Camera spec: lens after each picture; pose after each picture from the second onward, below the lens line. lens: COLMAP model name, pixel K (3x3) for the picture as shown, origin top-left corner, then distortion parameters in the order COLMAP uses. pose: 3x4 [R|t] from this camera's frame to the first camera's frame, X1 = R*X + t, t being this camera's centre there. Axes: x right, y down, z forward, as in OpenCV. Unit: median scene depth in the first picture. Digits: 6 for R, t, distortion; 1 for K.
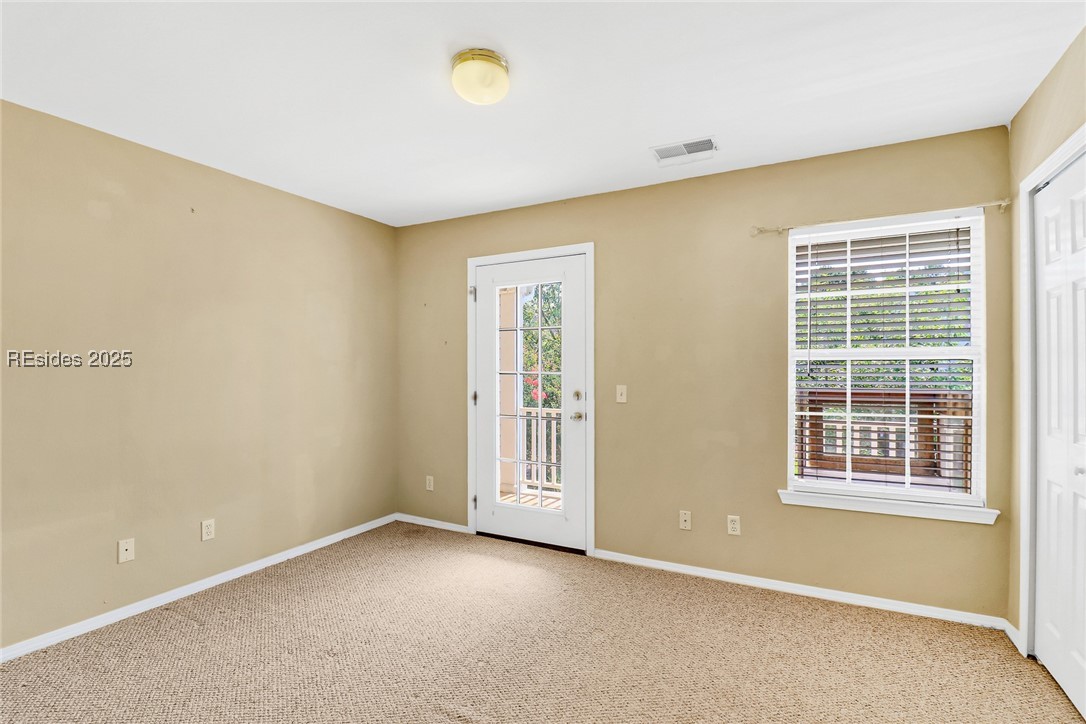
lens RADIAL K [[500.7, 0, 548.6], [0, 500.7, 367.1], [0, 0, 1]] dist [0.009933, -0.021391]
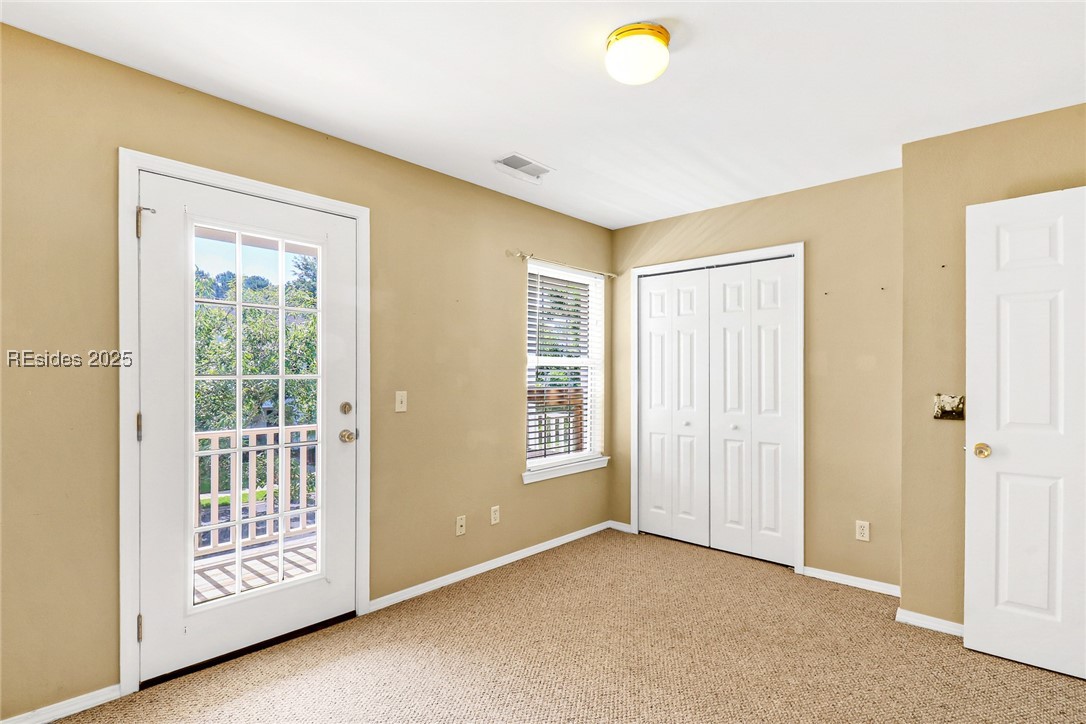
lens RADIAL K [[518.9, 0, 562.0], [0, 518.9, 371.9], [0, 0, 1]] dist [-0.018860, -0.000784]
pose [[0.259598, 0.007043, 0.965691, -0.672643], [-0.007338, 0.999959, -0.005320, 0.007632], [-0.965689, -0.005705, 0.259639, 0.556381]]
